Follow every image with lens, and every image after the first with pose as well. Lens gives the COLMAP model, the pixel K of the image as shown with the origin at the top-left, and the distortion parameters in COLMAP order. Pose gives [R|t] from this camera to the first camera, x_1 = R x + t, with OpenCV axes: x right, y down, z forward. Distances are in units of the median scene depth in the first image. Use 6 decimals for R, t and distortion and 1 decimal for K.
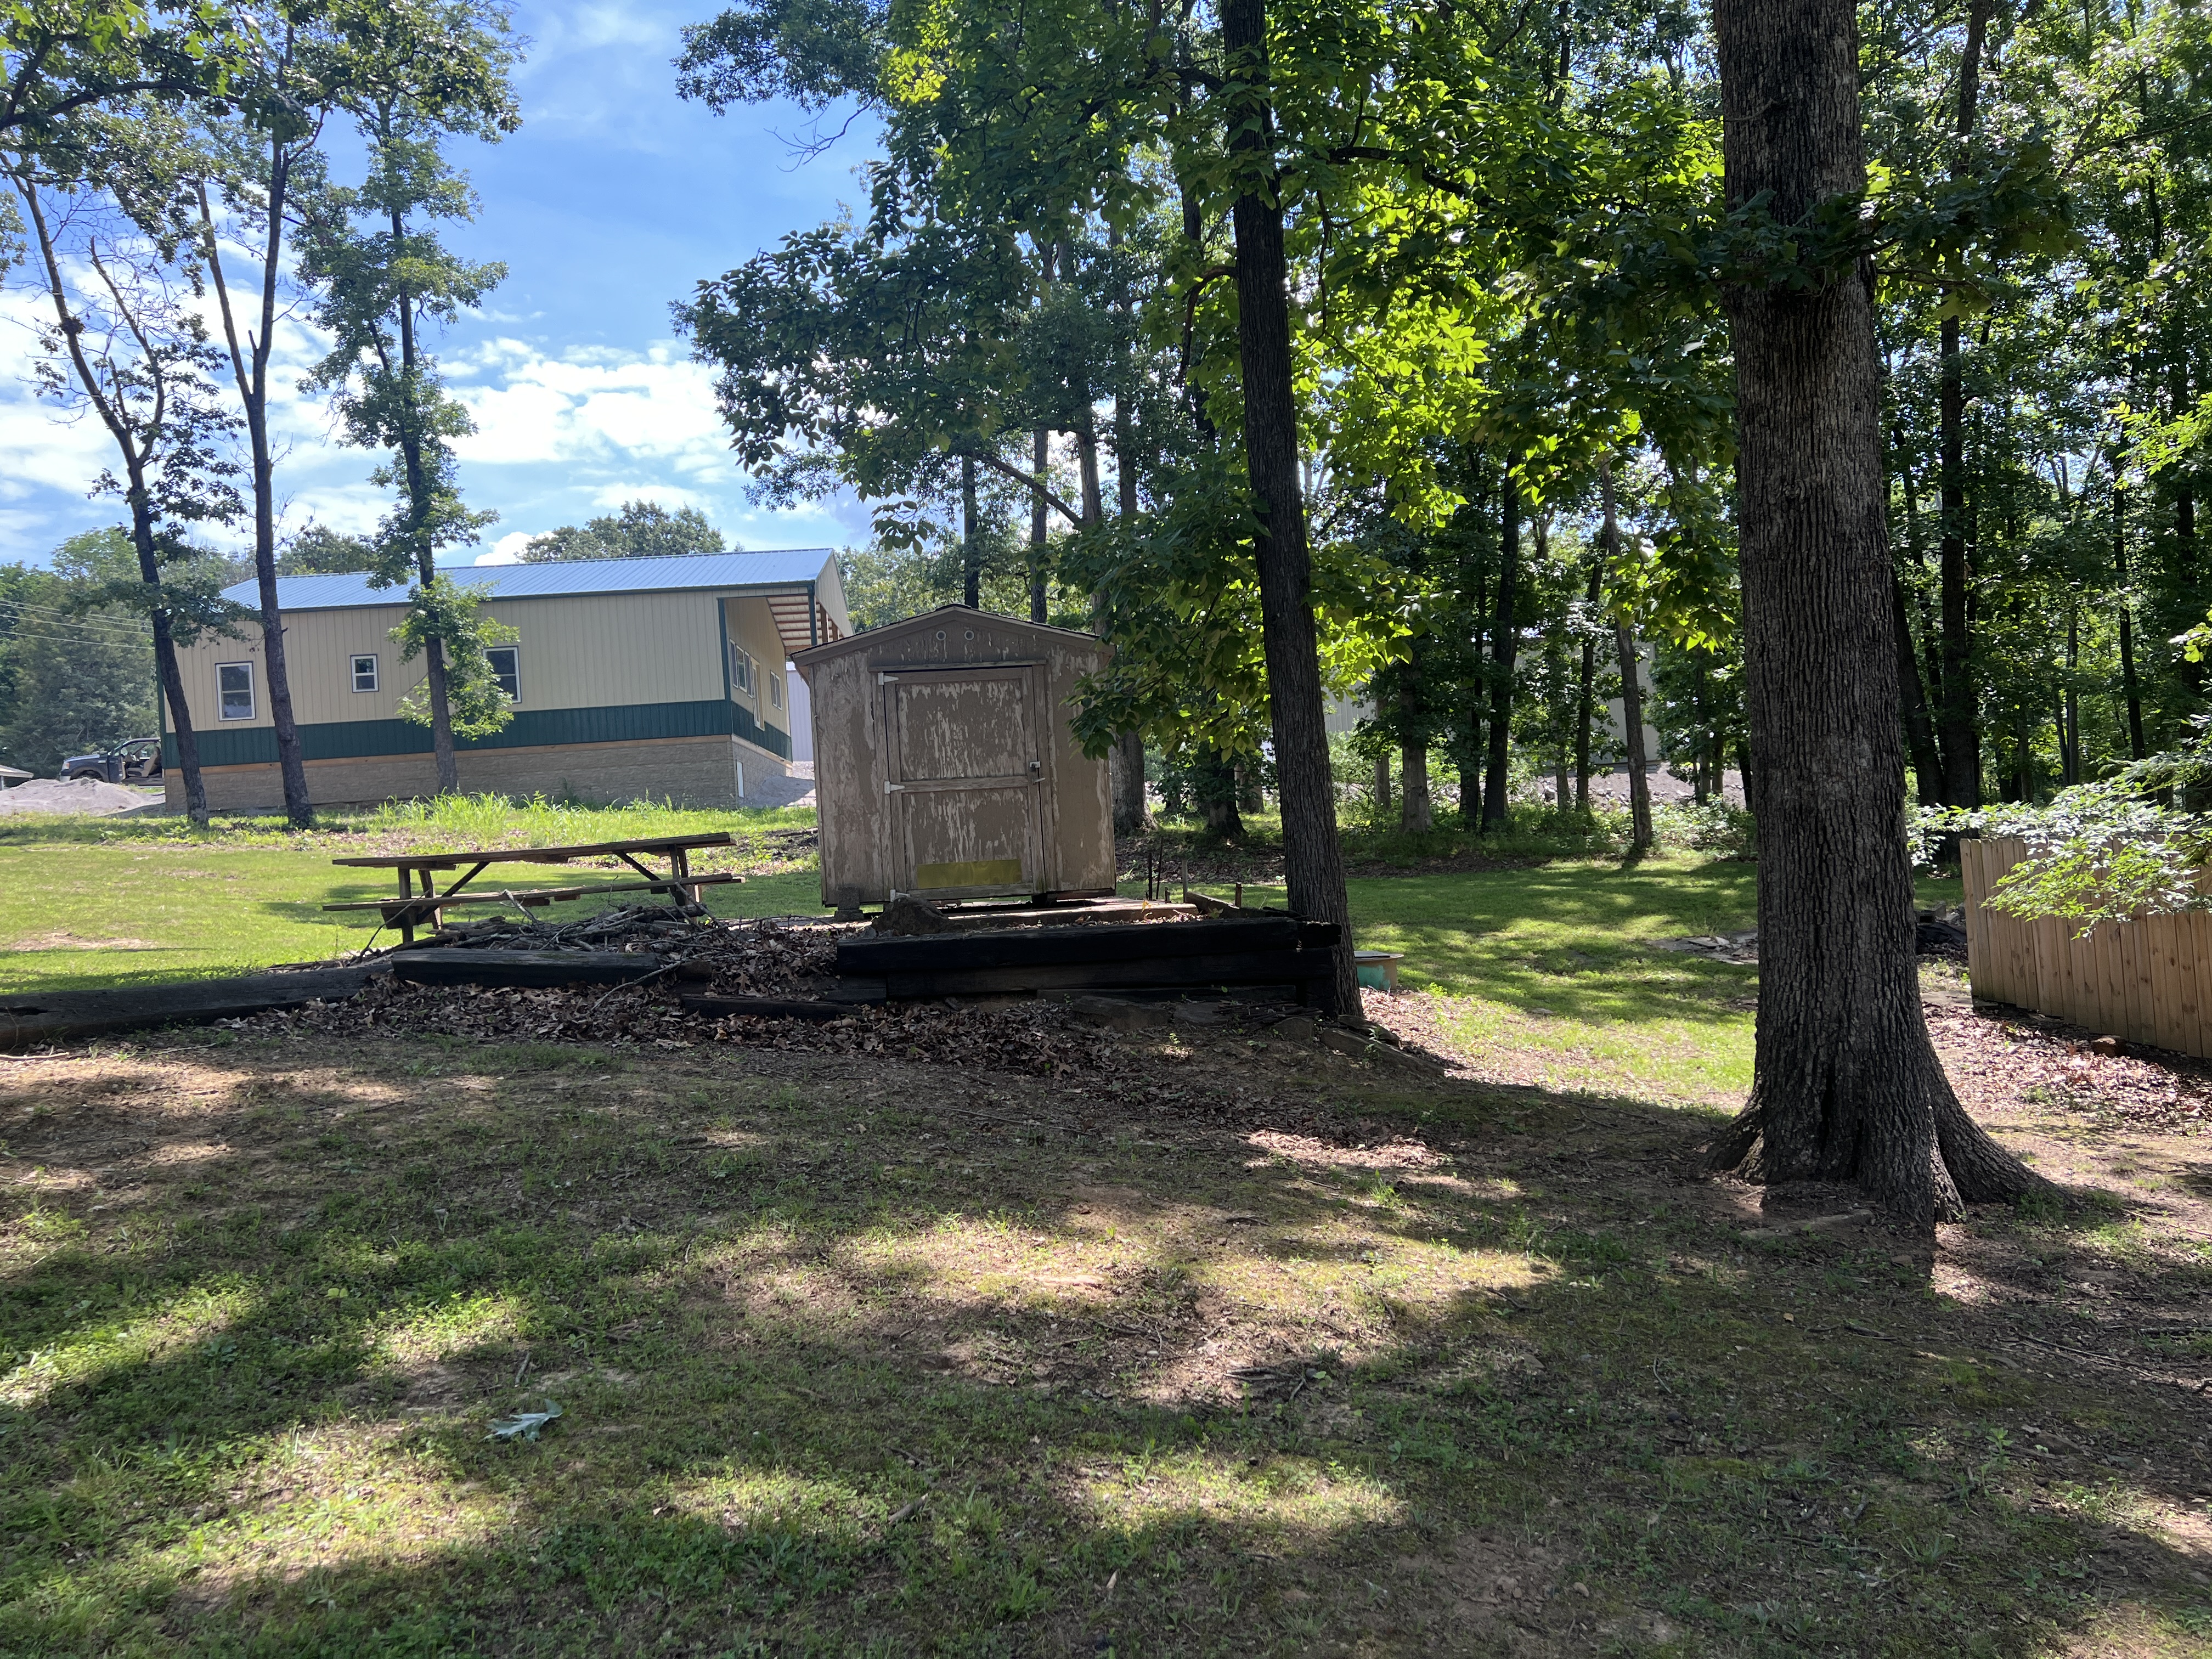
lens RADIAL K [[1675.7, 0, 1113.0], [0, 1675.7, 822.6], [0, 0, 1]] dist [0.089932, -0.098413]
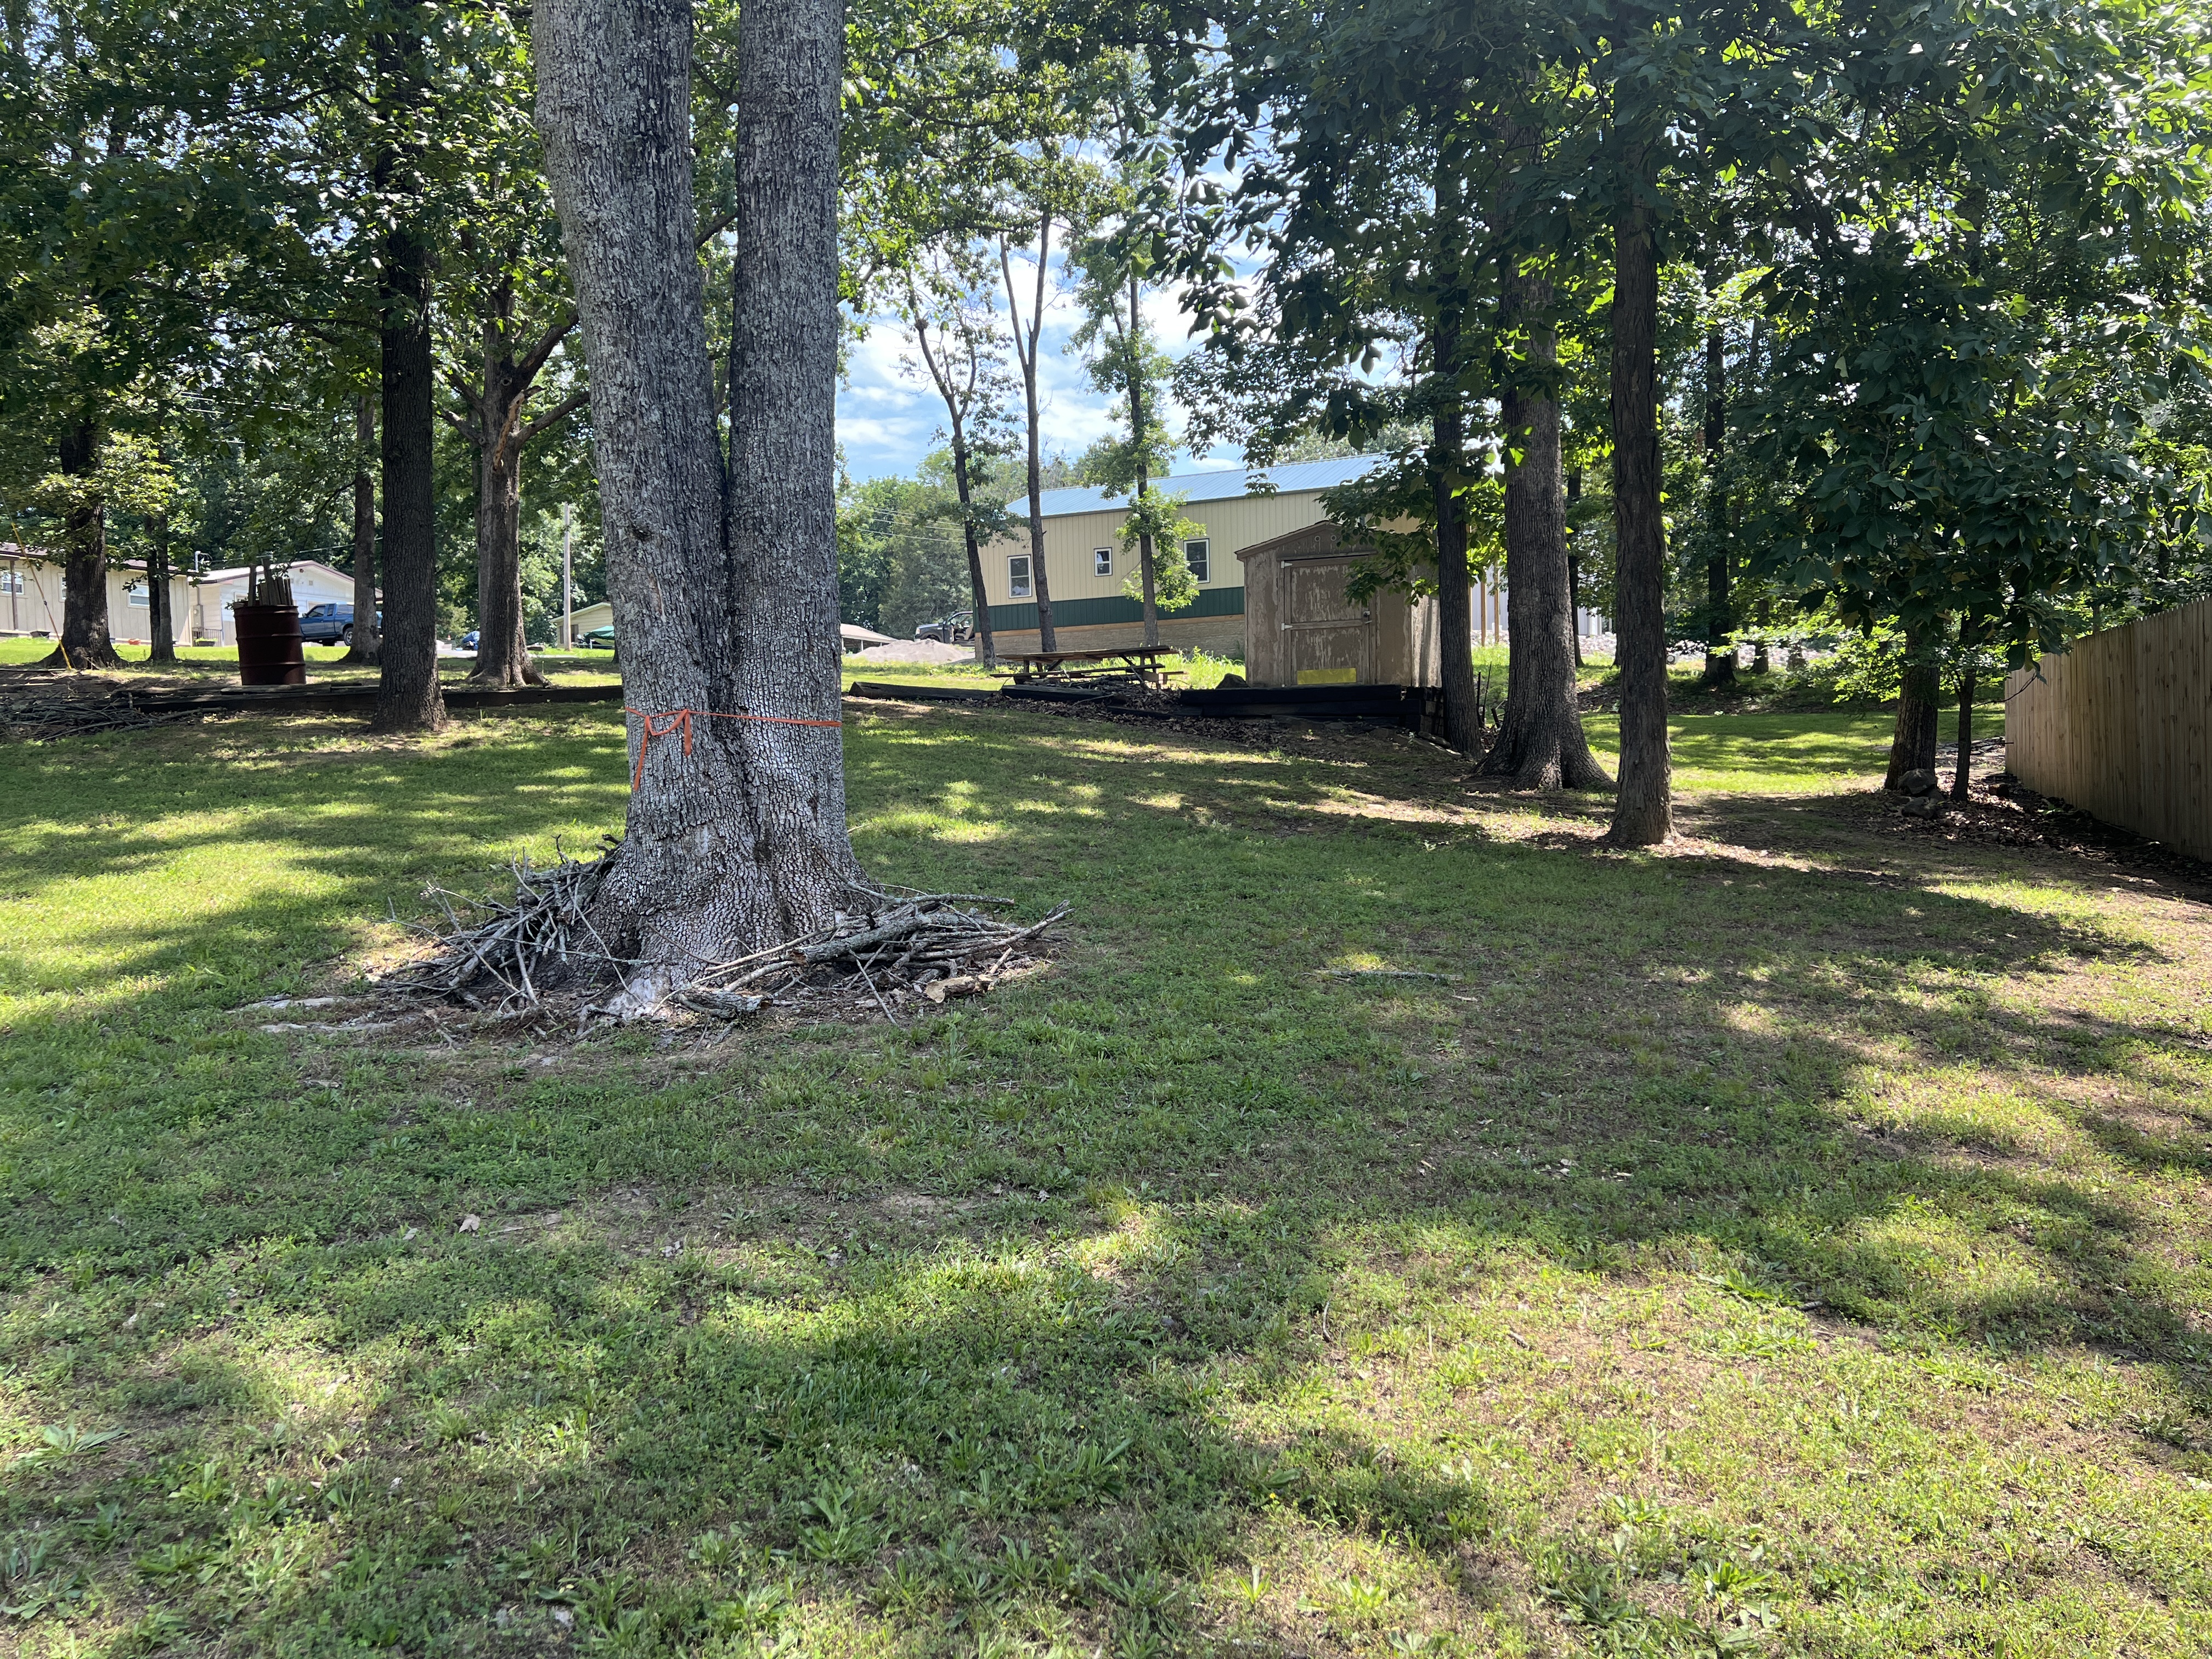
lens RADIAL K [[1675.7, 0, 1091.2], [0, 1675.7, 828.9], [0, 0, 1]] dist [0.089932, -0.098413]
pose [[0.898872, 0.057732, -0.434393, 0.160543], [-0.025034, 0.996430, 0.080626, 0.018386], [0.437496, -0.061598, 0.897108, -0.238948]]
